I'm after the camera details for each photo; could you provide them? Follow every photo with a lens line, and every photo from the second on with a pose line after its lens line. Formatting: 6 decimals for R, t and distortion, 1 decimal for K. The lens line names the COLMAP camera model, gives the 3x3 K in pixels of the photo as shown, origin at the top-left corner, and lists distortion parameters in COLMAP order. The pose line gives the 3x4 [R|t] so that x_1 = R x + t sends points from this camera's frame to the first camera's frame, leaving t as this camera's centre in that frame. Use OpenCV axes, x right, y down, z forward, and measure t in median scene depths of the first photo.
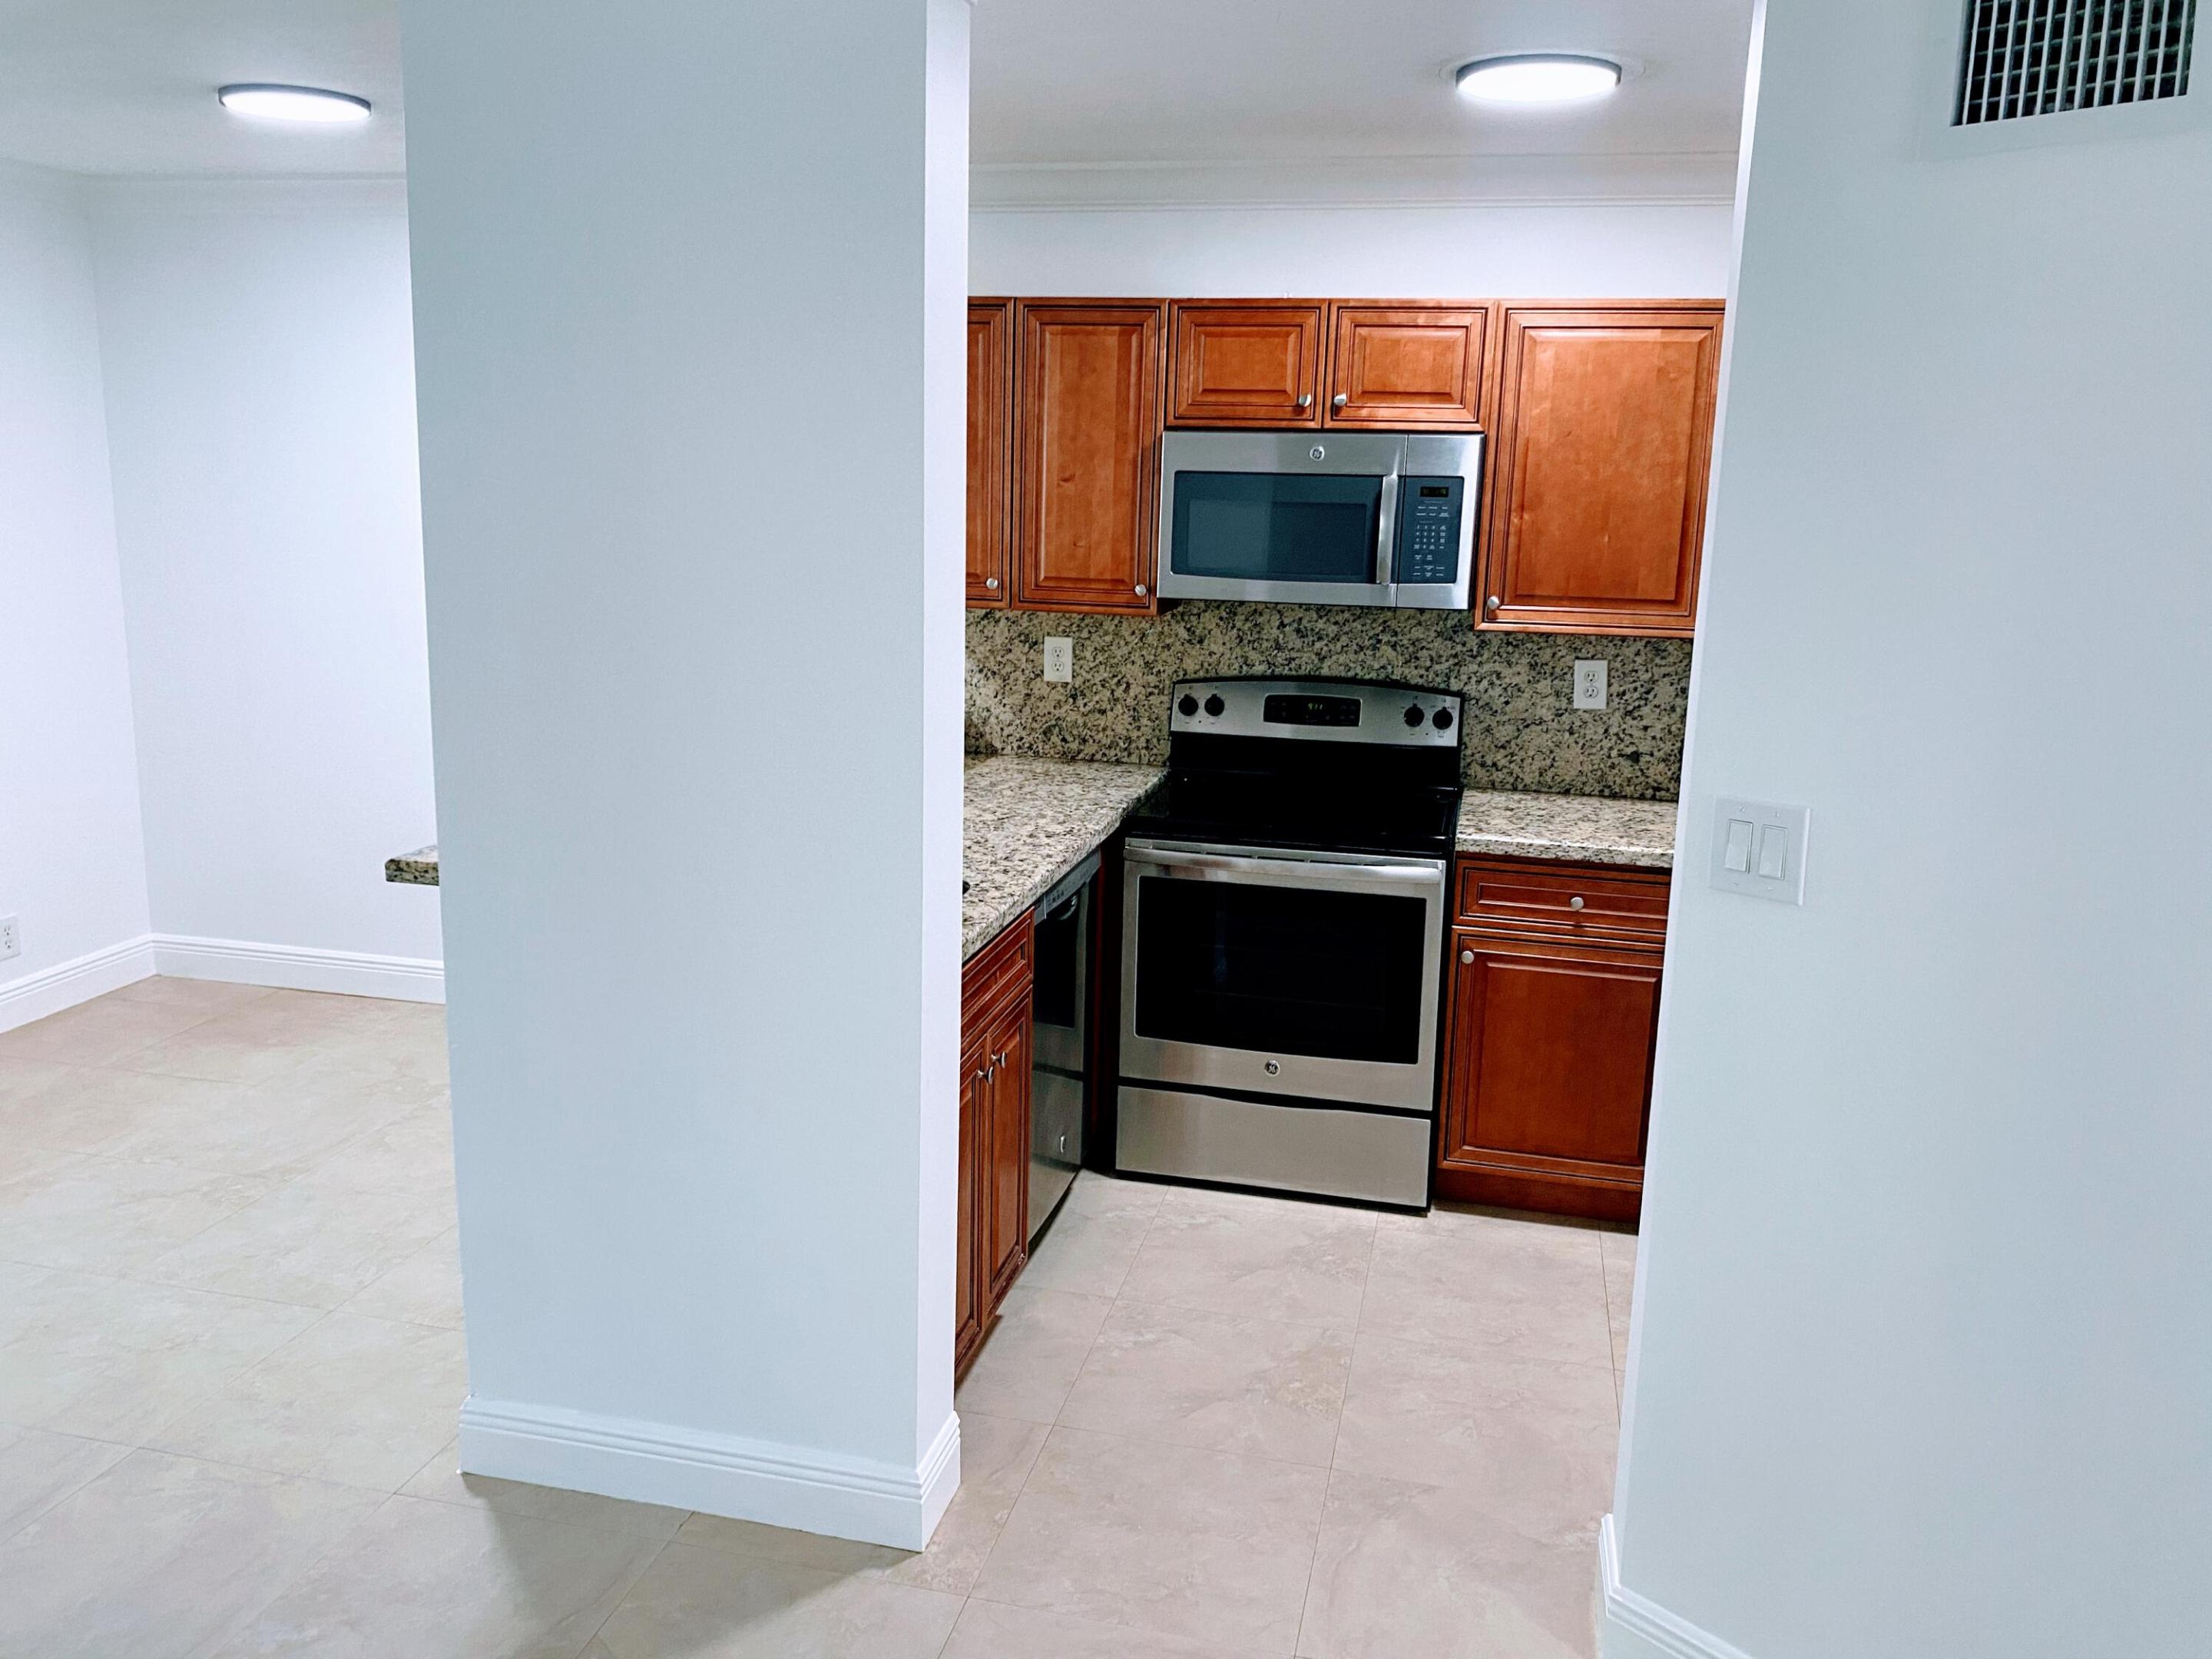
lens RADIAL K [[1659.9, 0, 1112.3], [0, 1659.9, 825.9], [0, 0, 1]] dist [-0.021939, -0.004679]
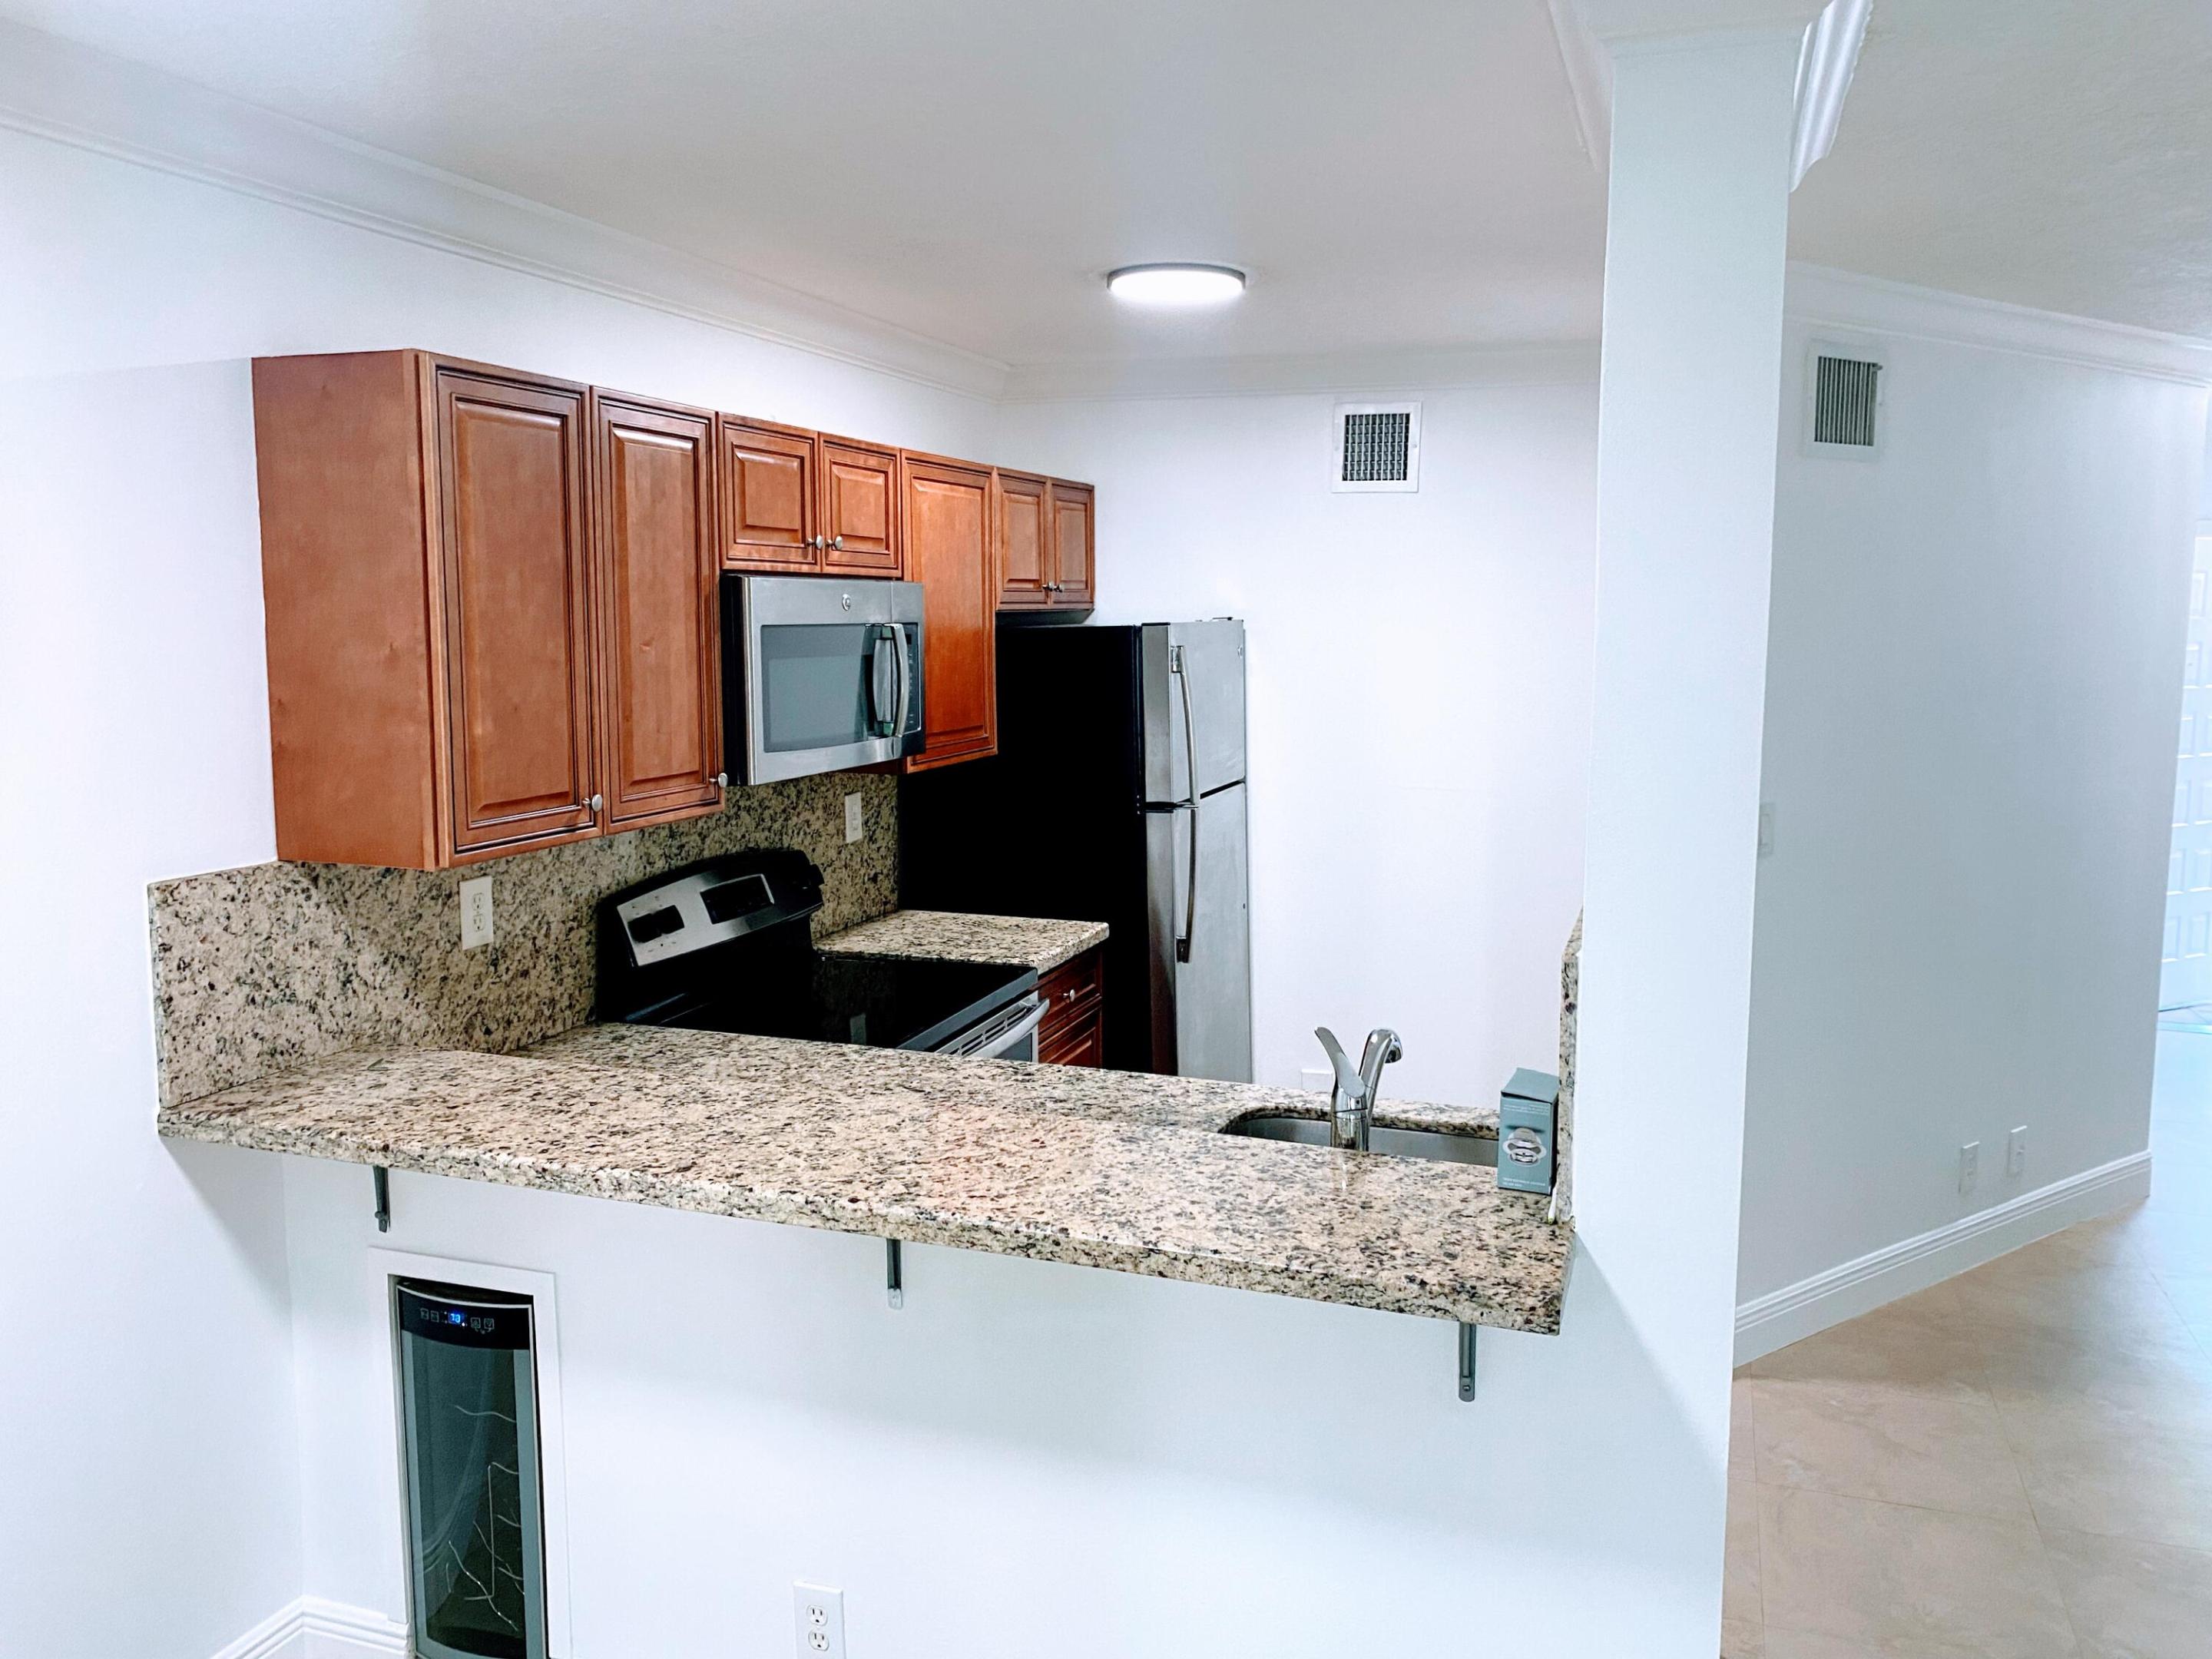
lens RADIAL K [[1659.9, 0, 1095.0], [0, 1659.9, 822.3], [0, 0, 1]] dist [-0.021939, -0.004679]
pose [[0.063929, -0.149373, 0.986712, -0.654498], [0.194684, 0.971604, 0.134472, -0.175412], [-0.978780, 0.183501, 0.091194, 0.699936]]
